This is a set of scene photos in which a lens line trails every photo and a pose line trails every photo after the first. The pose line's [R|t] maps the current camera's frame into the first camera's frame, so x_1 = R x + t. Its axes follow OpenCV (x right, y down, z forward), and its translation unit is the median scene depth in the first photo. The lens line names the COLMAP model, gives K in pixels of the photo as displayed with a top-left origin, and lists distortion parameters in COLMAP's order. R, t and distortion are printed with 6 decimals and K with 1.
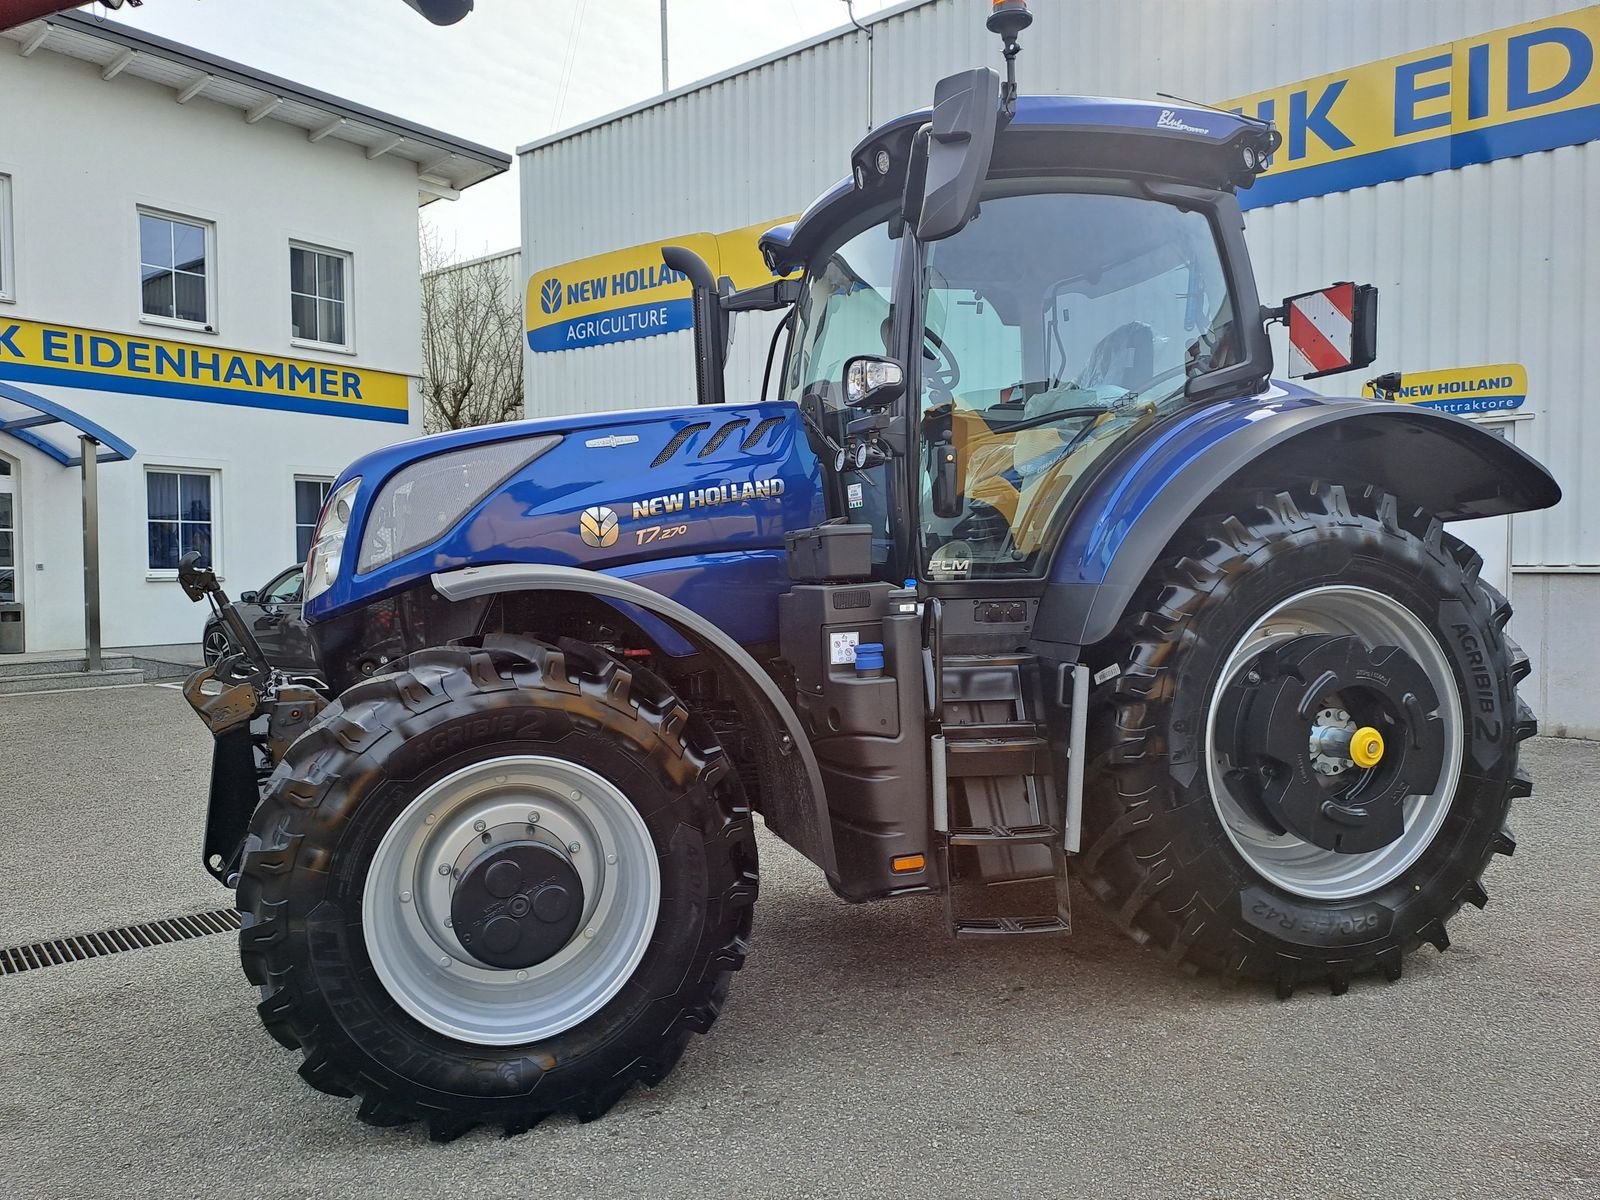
lens RADIAL K [[1173.8, 0, 773.7], [0, 1173.8, 603.1], [0, 0, 1]] dist [0.069717, -0.048014]
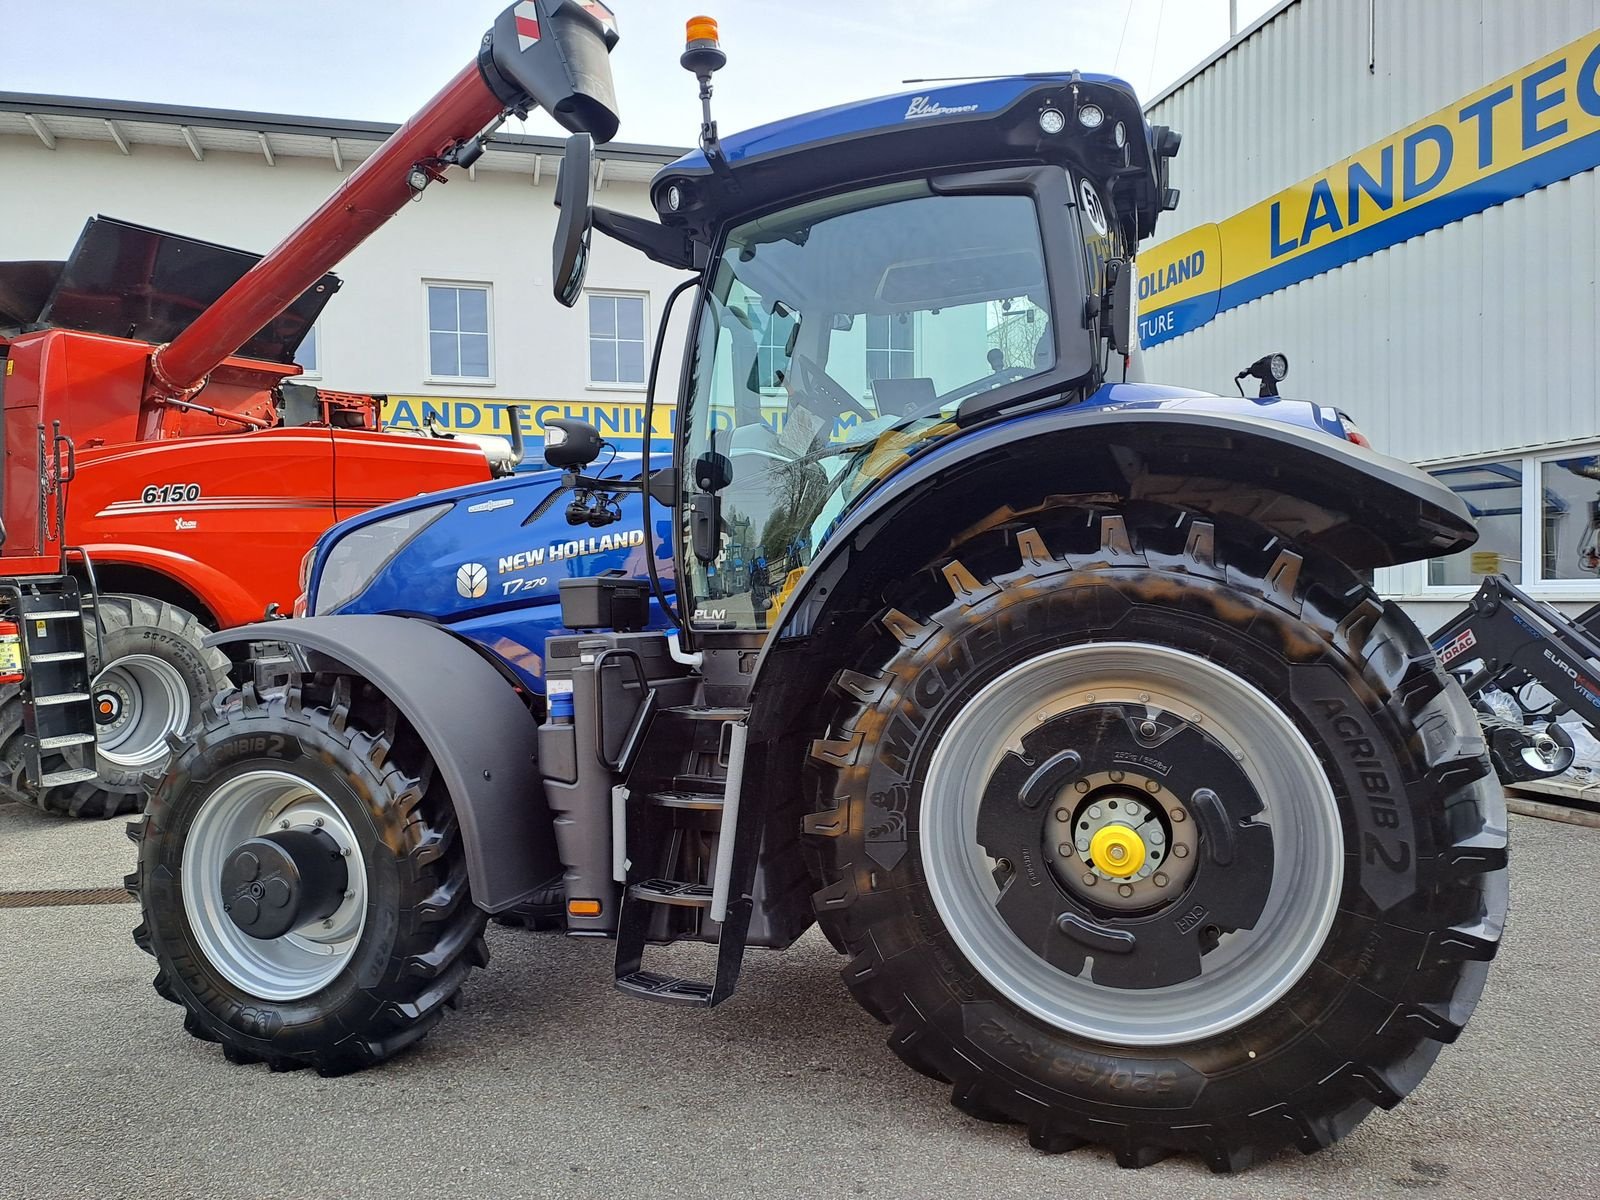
lens RADIAL K [[1173.8, 0, 744.7], [0, 1173.8, 612.6], [0, 0, 1]] dist [0.069717, -0.048014]
pose [[0.801412, 0.003368, -0.598103, 0.731842], [-0.007921, 0.999956, -0.004983, -0.028531], [0.598060, 0.008731, 0.801404, 0.221315]]
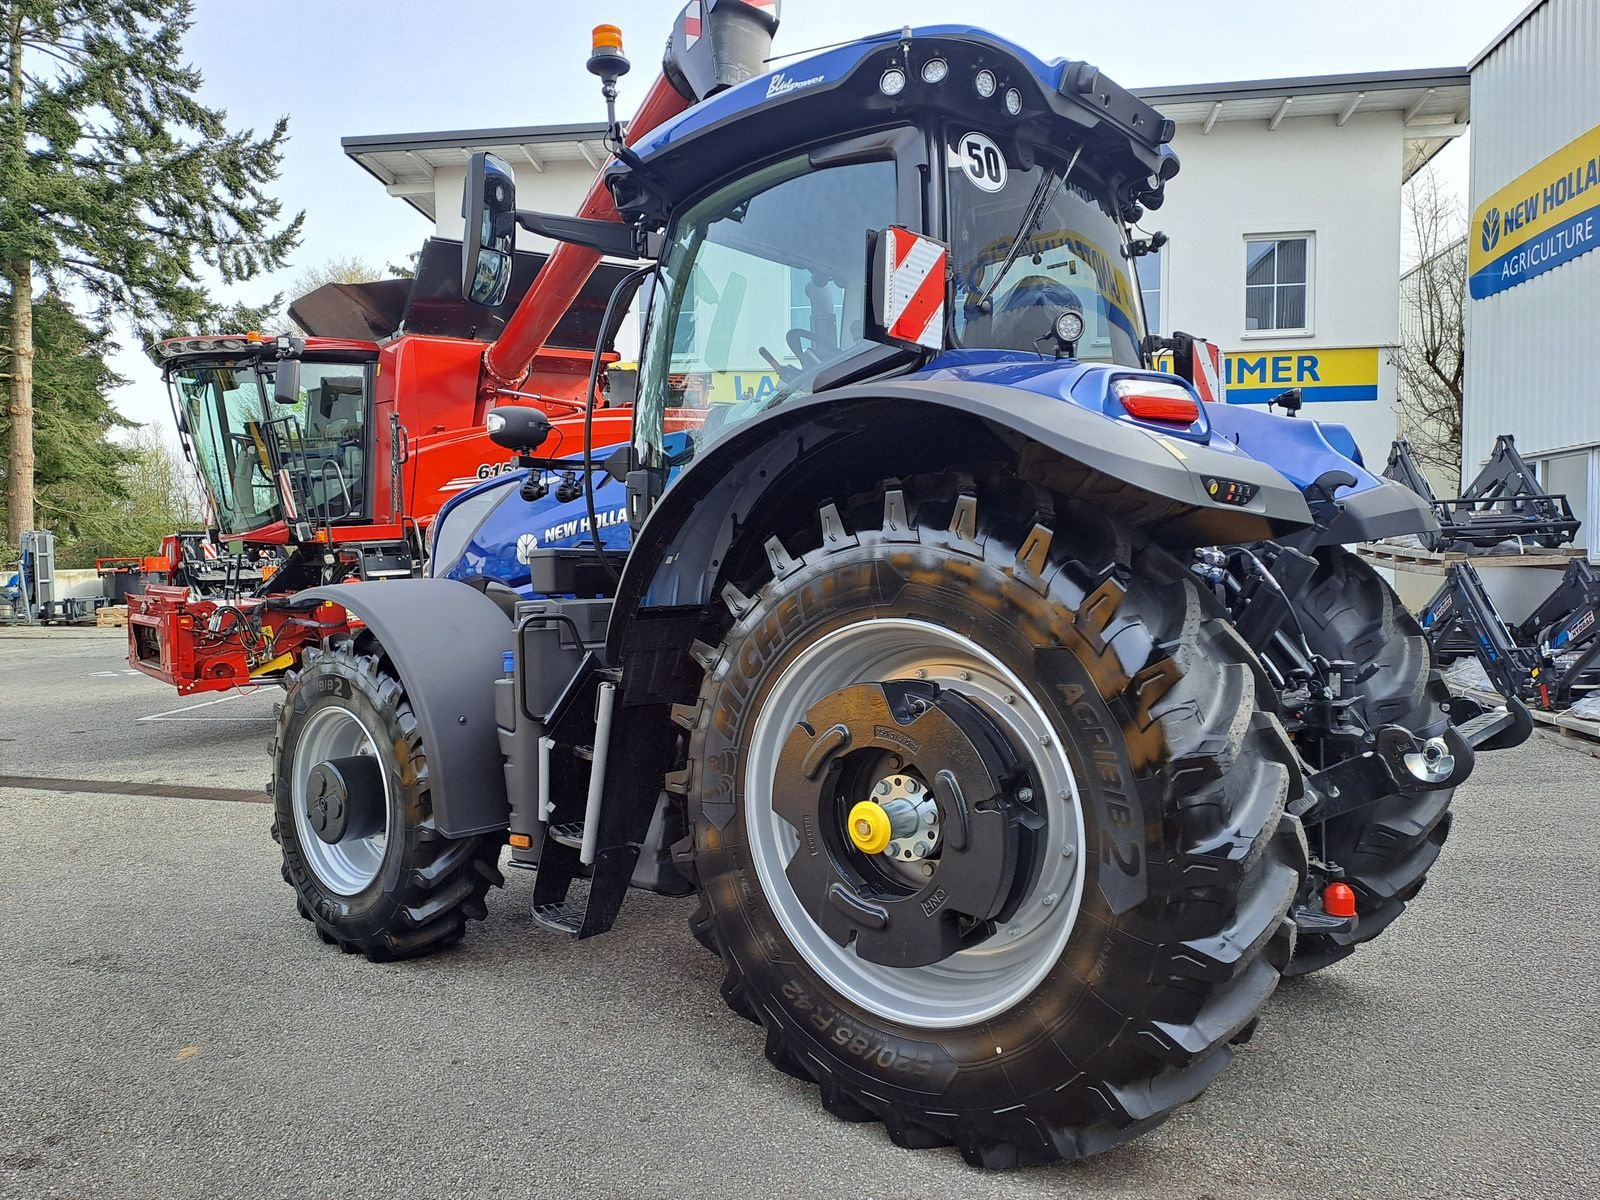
lens RADIAL K [[1173.8, 0, 799.5], [0, 1173.8, 605.1], [0, 0, 1]] dist [0.069717, -0.048014]
pose [[0.526591, 0.034996, -0.849398, 1.073869], [-0.018095, 0.999387, 0.029957, -0.045060], [0.849926, -0.000406, 0.526902, 0.534808]]
